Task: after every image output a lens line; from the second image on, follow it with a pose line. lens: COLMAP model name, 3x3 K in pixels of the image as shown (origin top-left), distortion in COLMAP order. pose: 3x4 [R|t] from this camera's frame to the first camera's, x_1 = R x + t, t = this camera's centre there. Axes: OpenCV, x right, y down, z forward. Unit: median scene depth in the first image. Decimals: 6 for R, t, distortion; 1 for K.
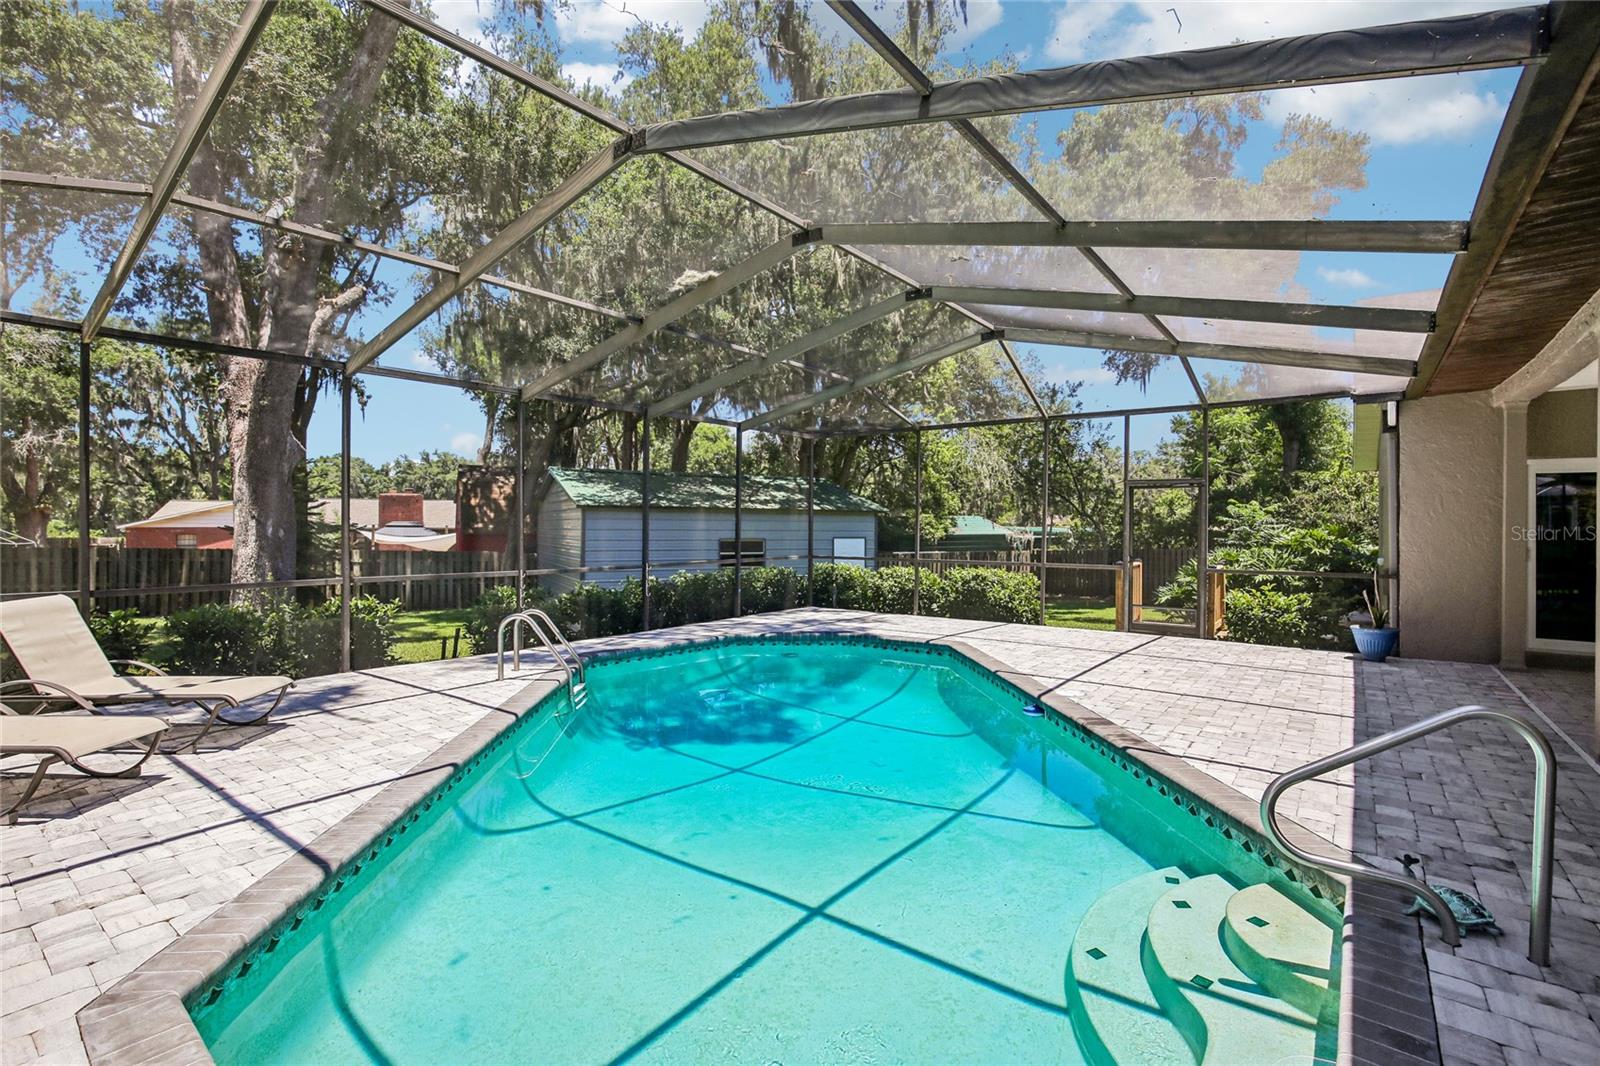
lens RADIAL K [[730.8, 0, 800.0], [0, 730.8, 533.0], [0, 0, 1]] dist [-0.027279, 0.000335]
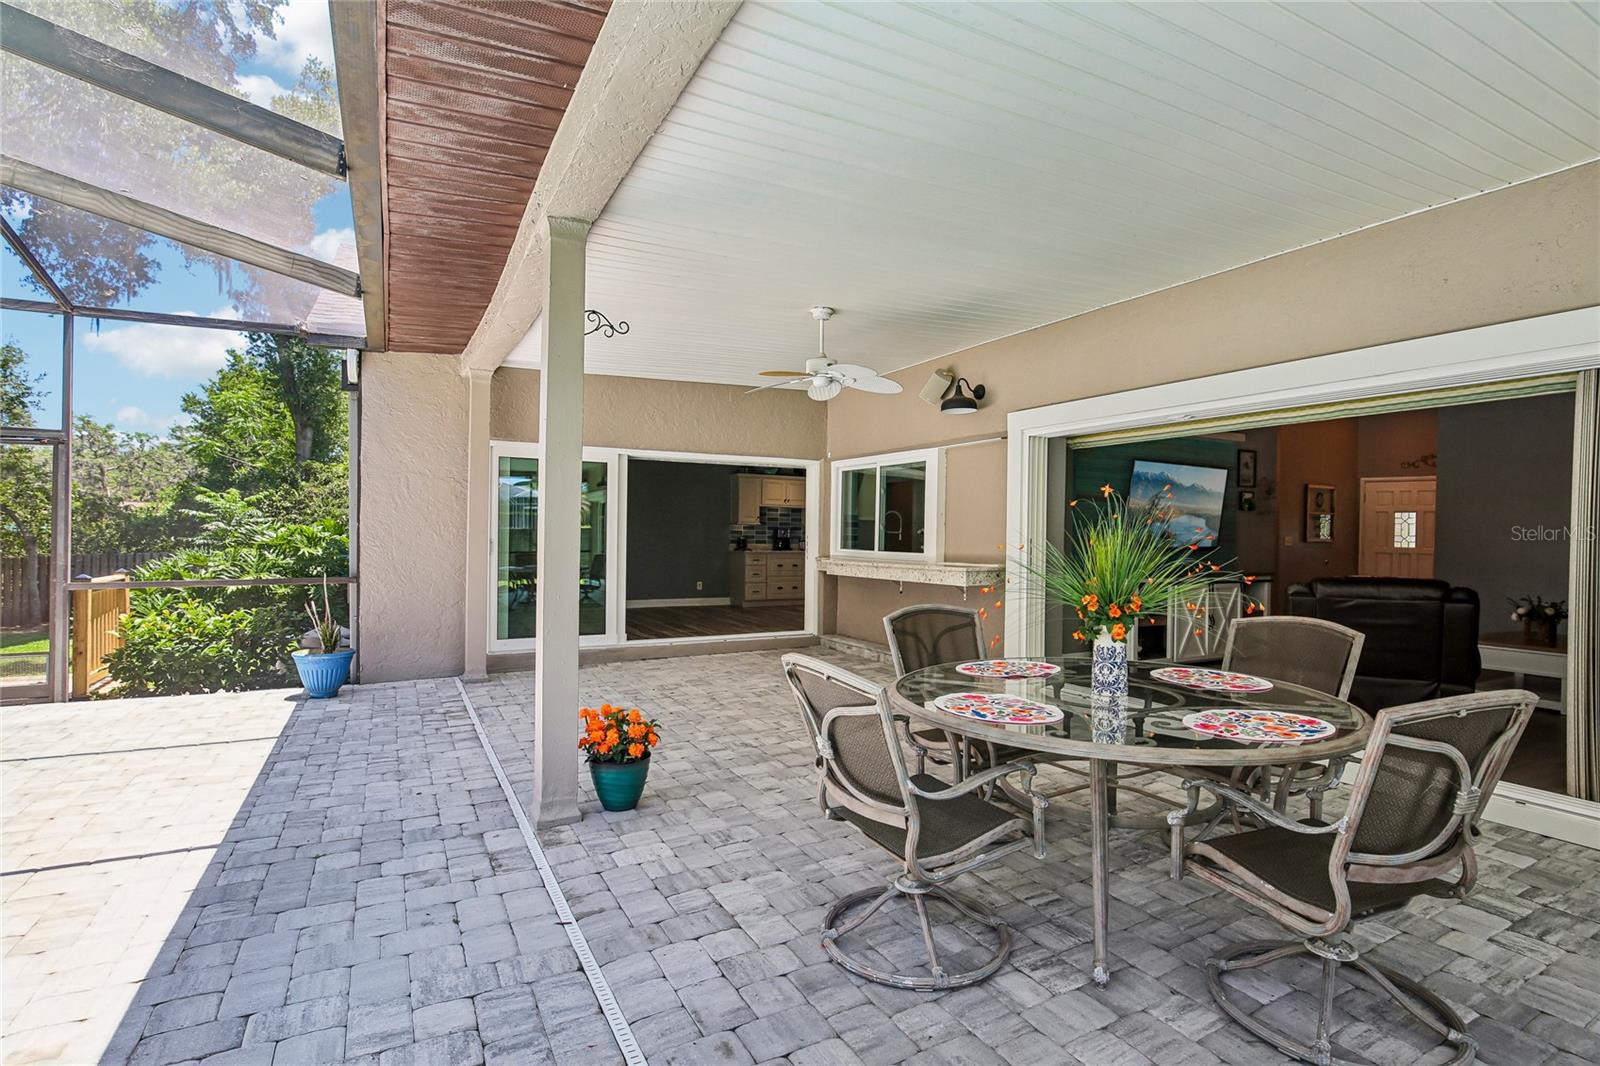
lens RADIAL K [[768.0, 0, 796.3], [0, 768.0, 525.5], [0, 0, 1]] dist [-0.020794, 0.000090]
pose [[0.413988, 0.009552, 0.910232, 0.150008], [0.002425, 0.999930, -0.011597, 0.007338], [-0.910279, 0.007008, 0.413935, 0.123232]]
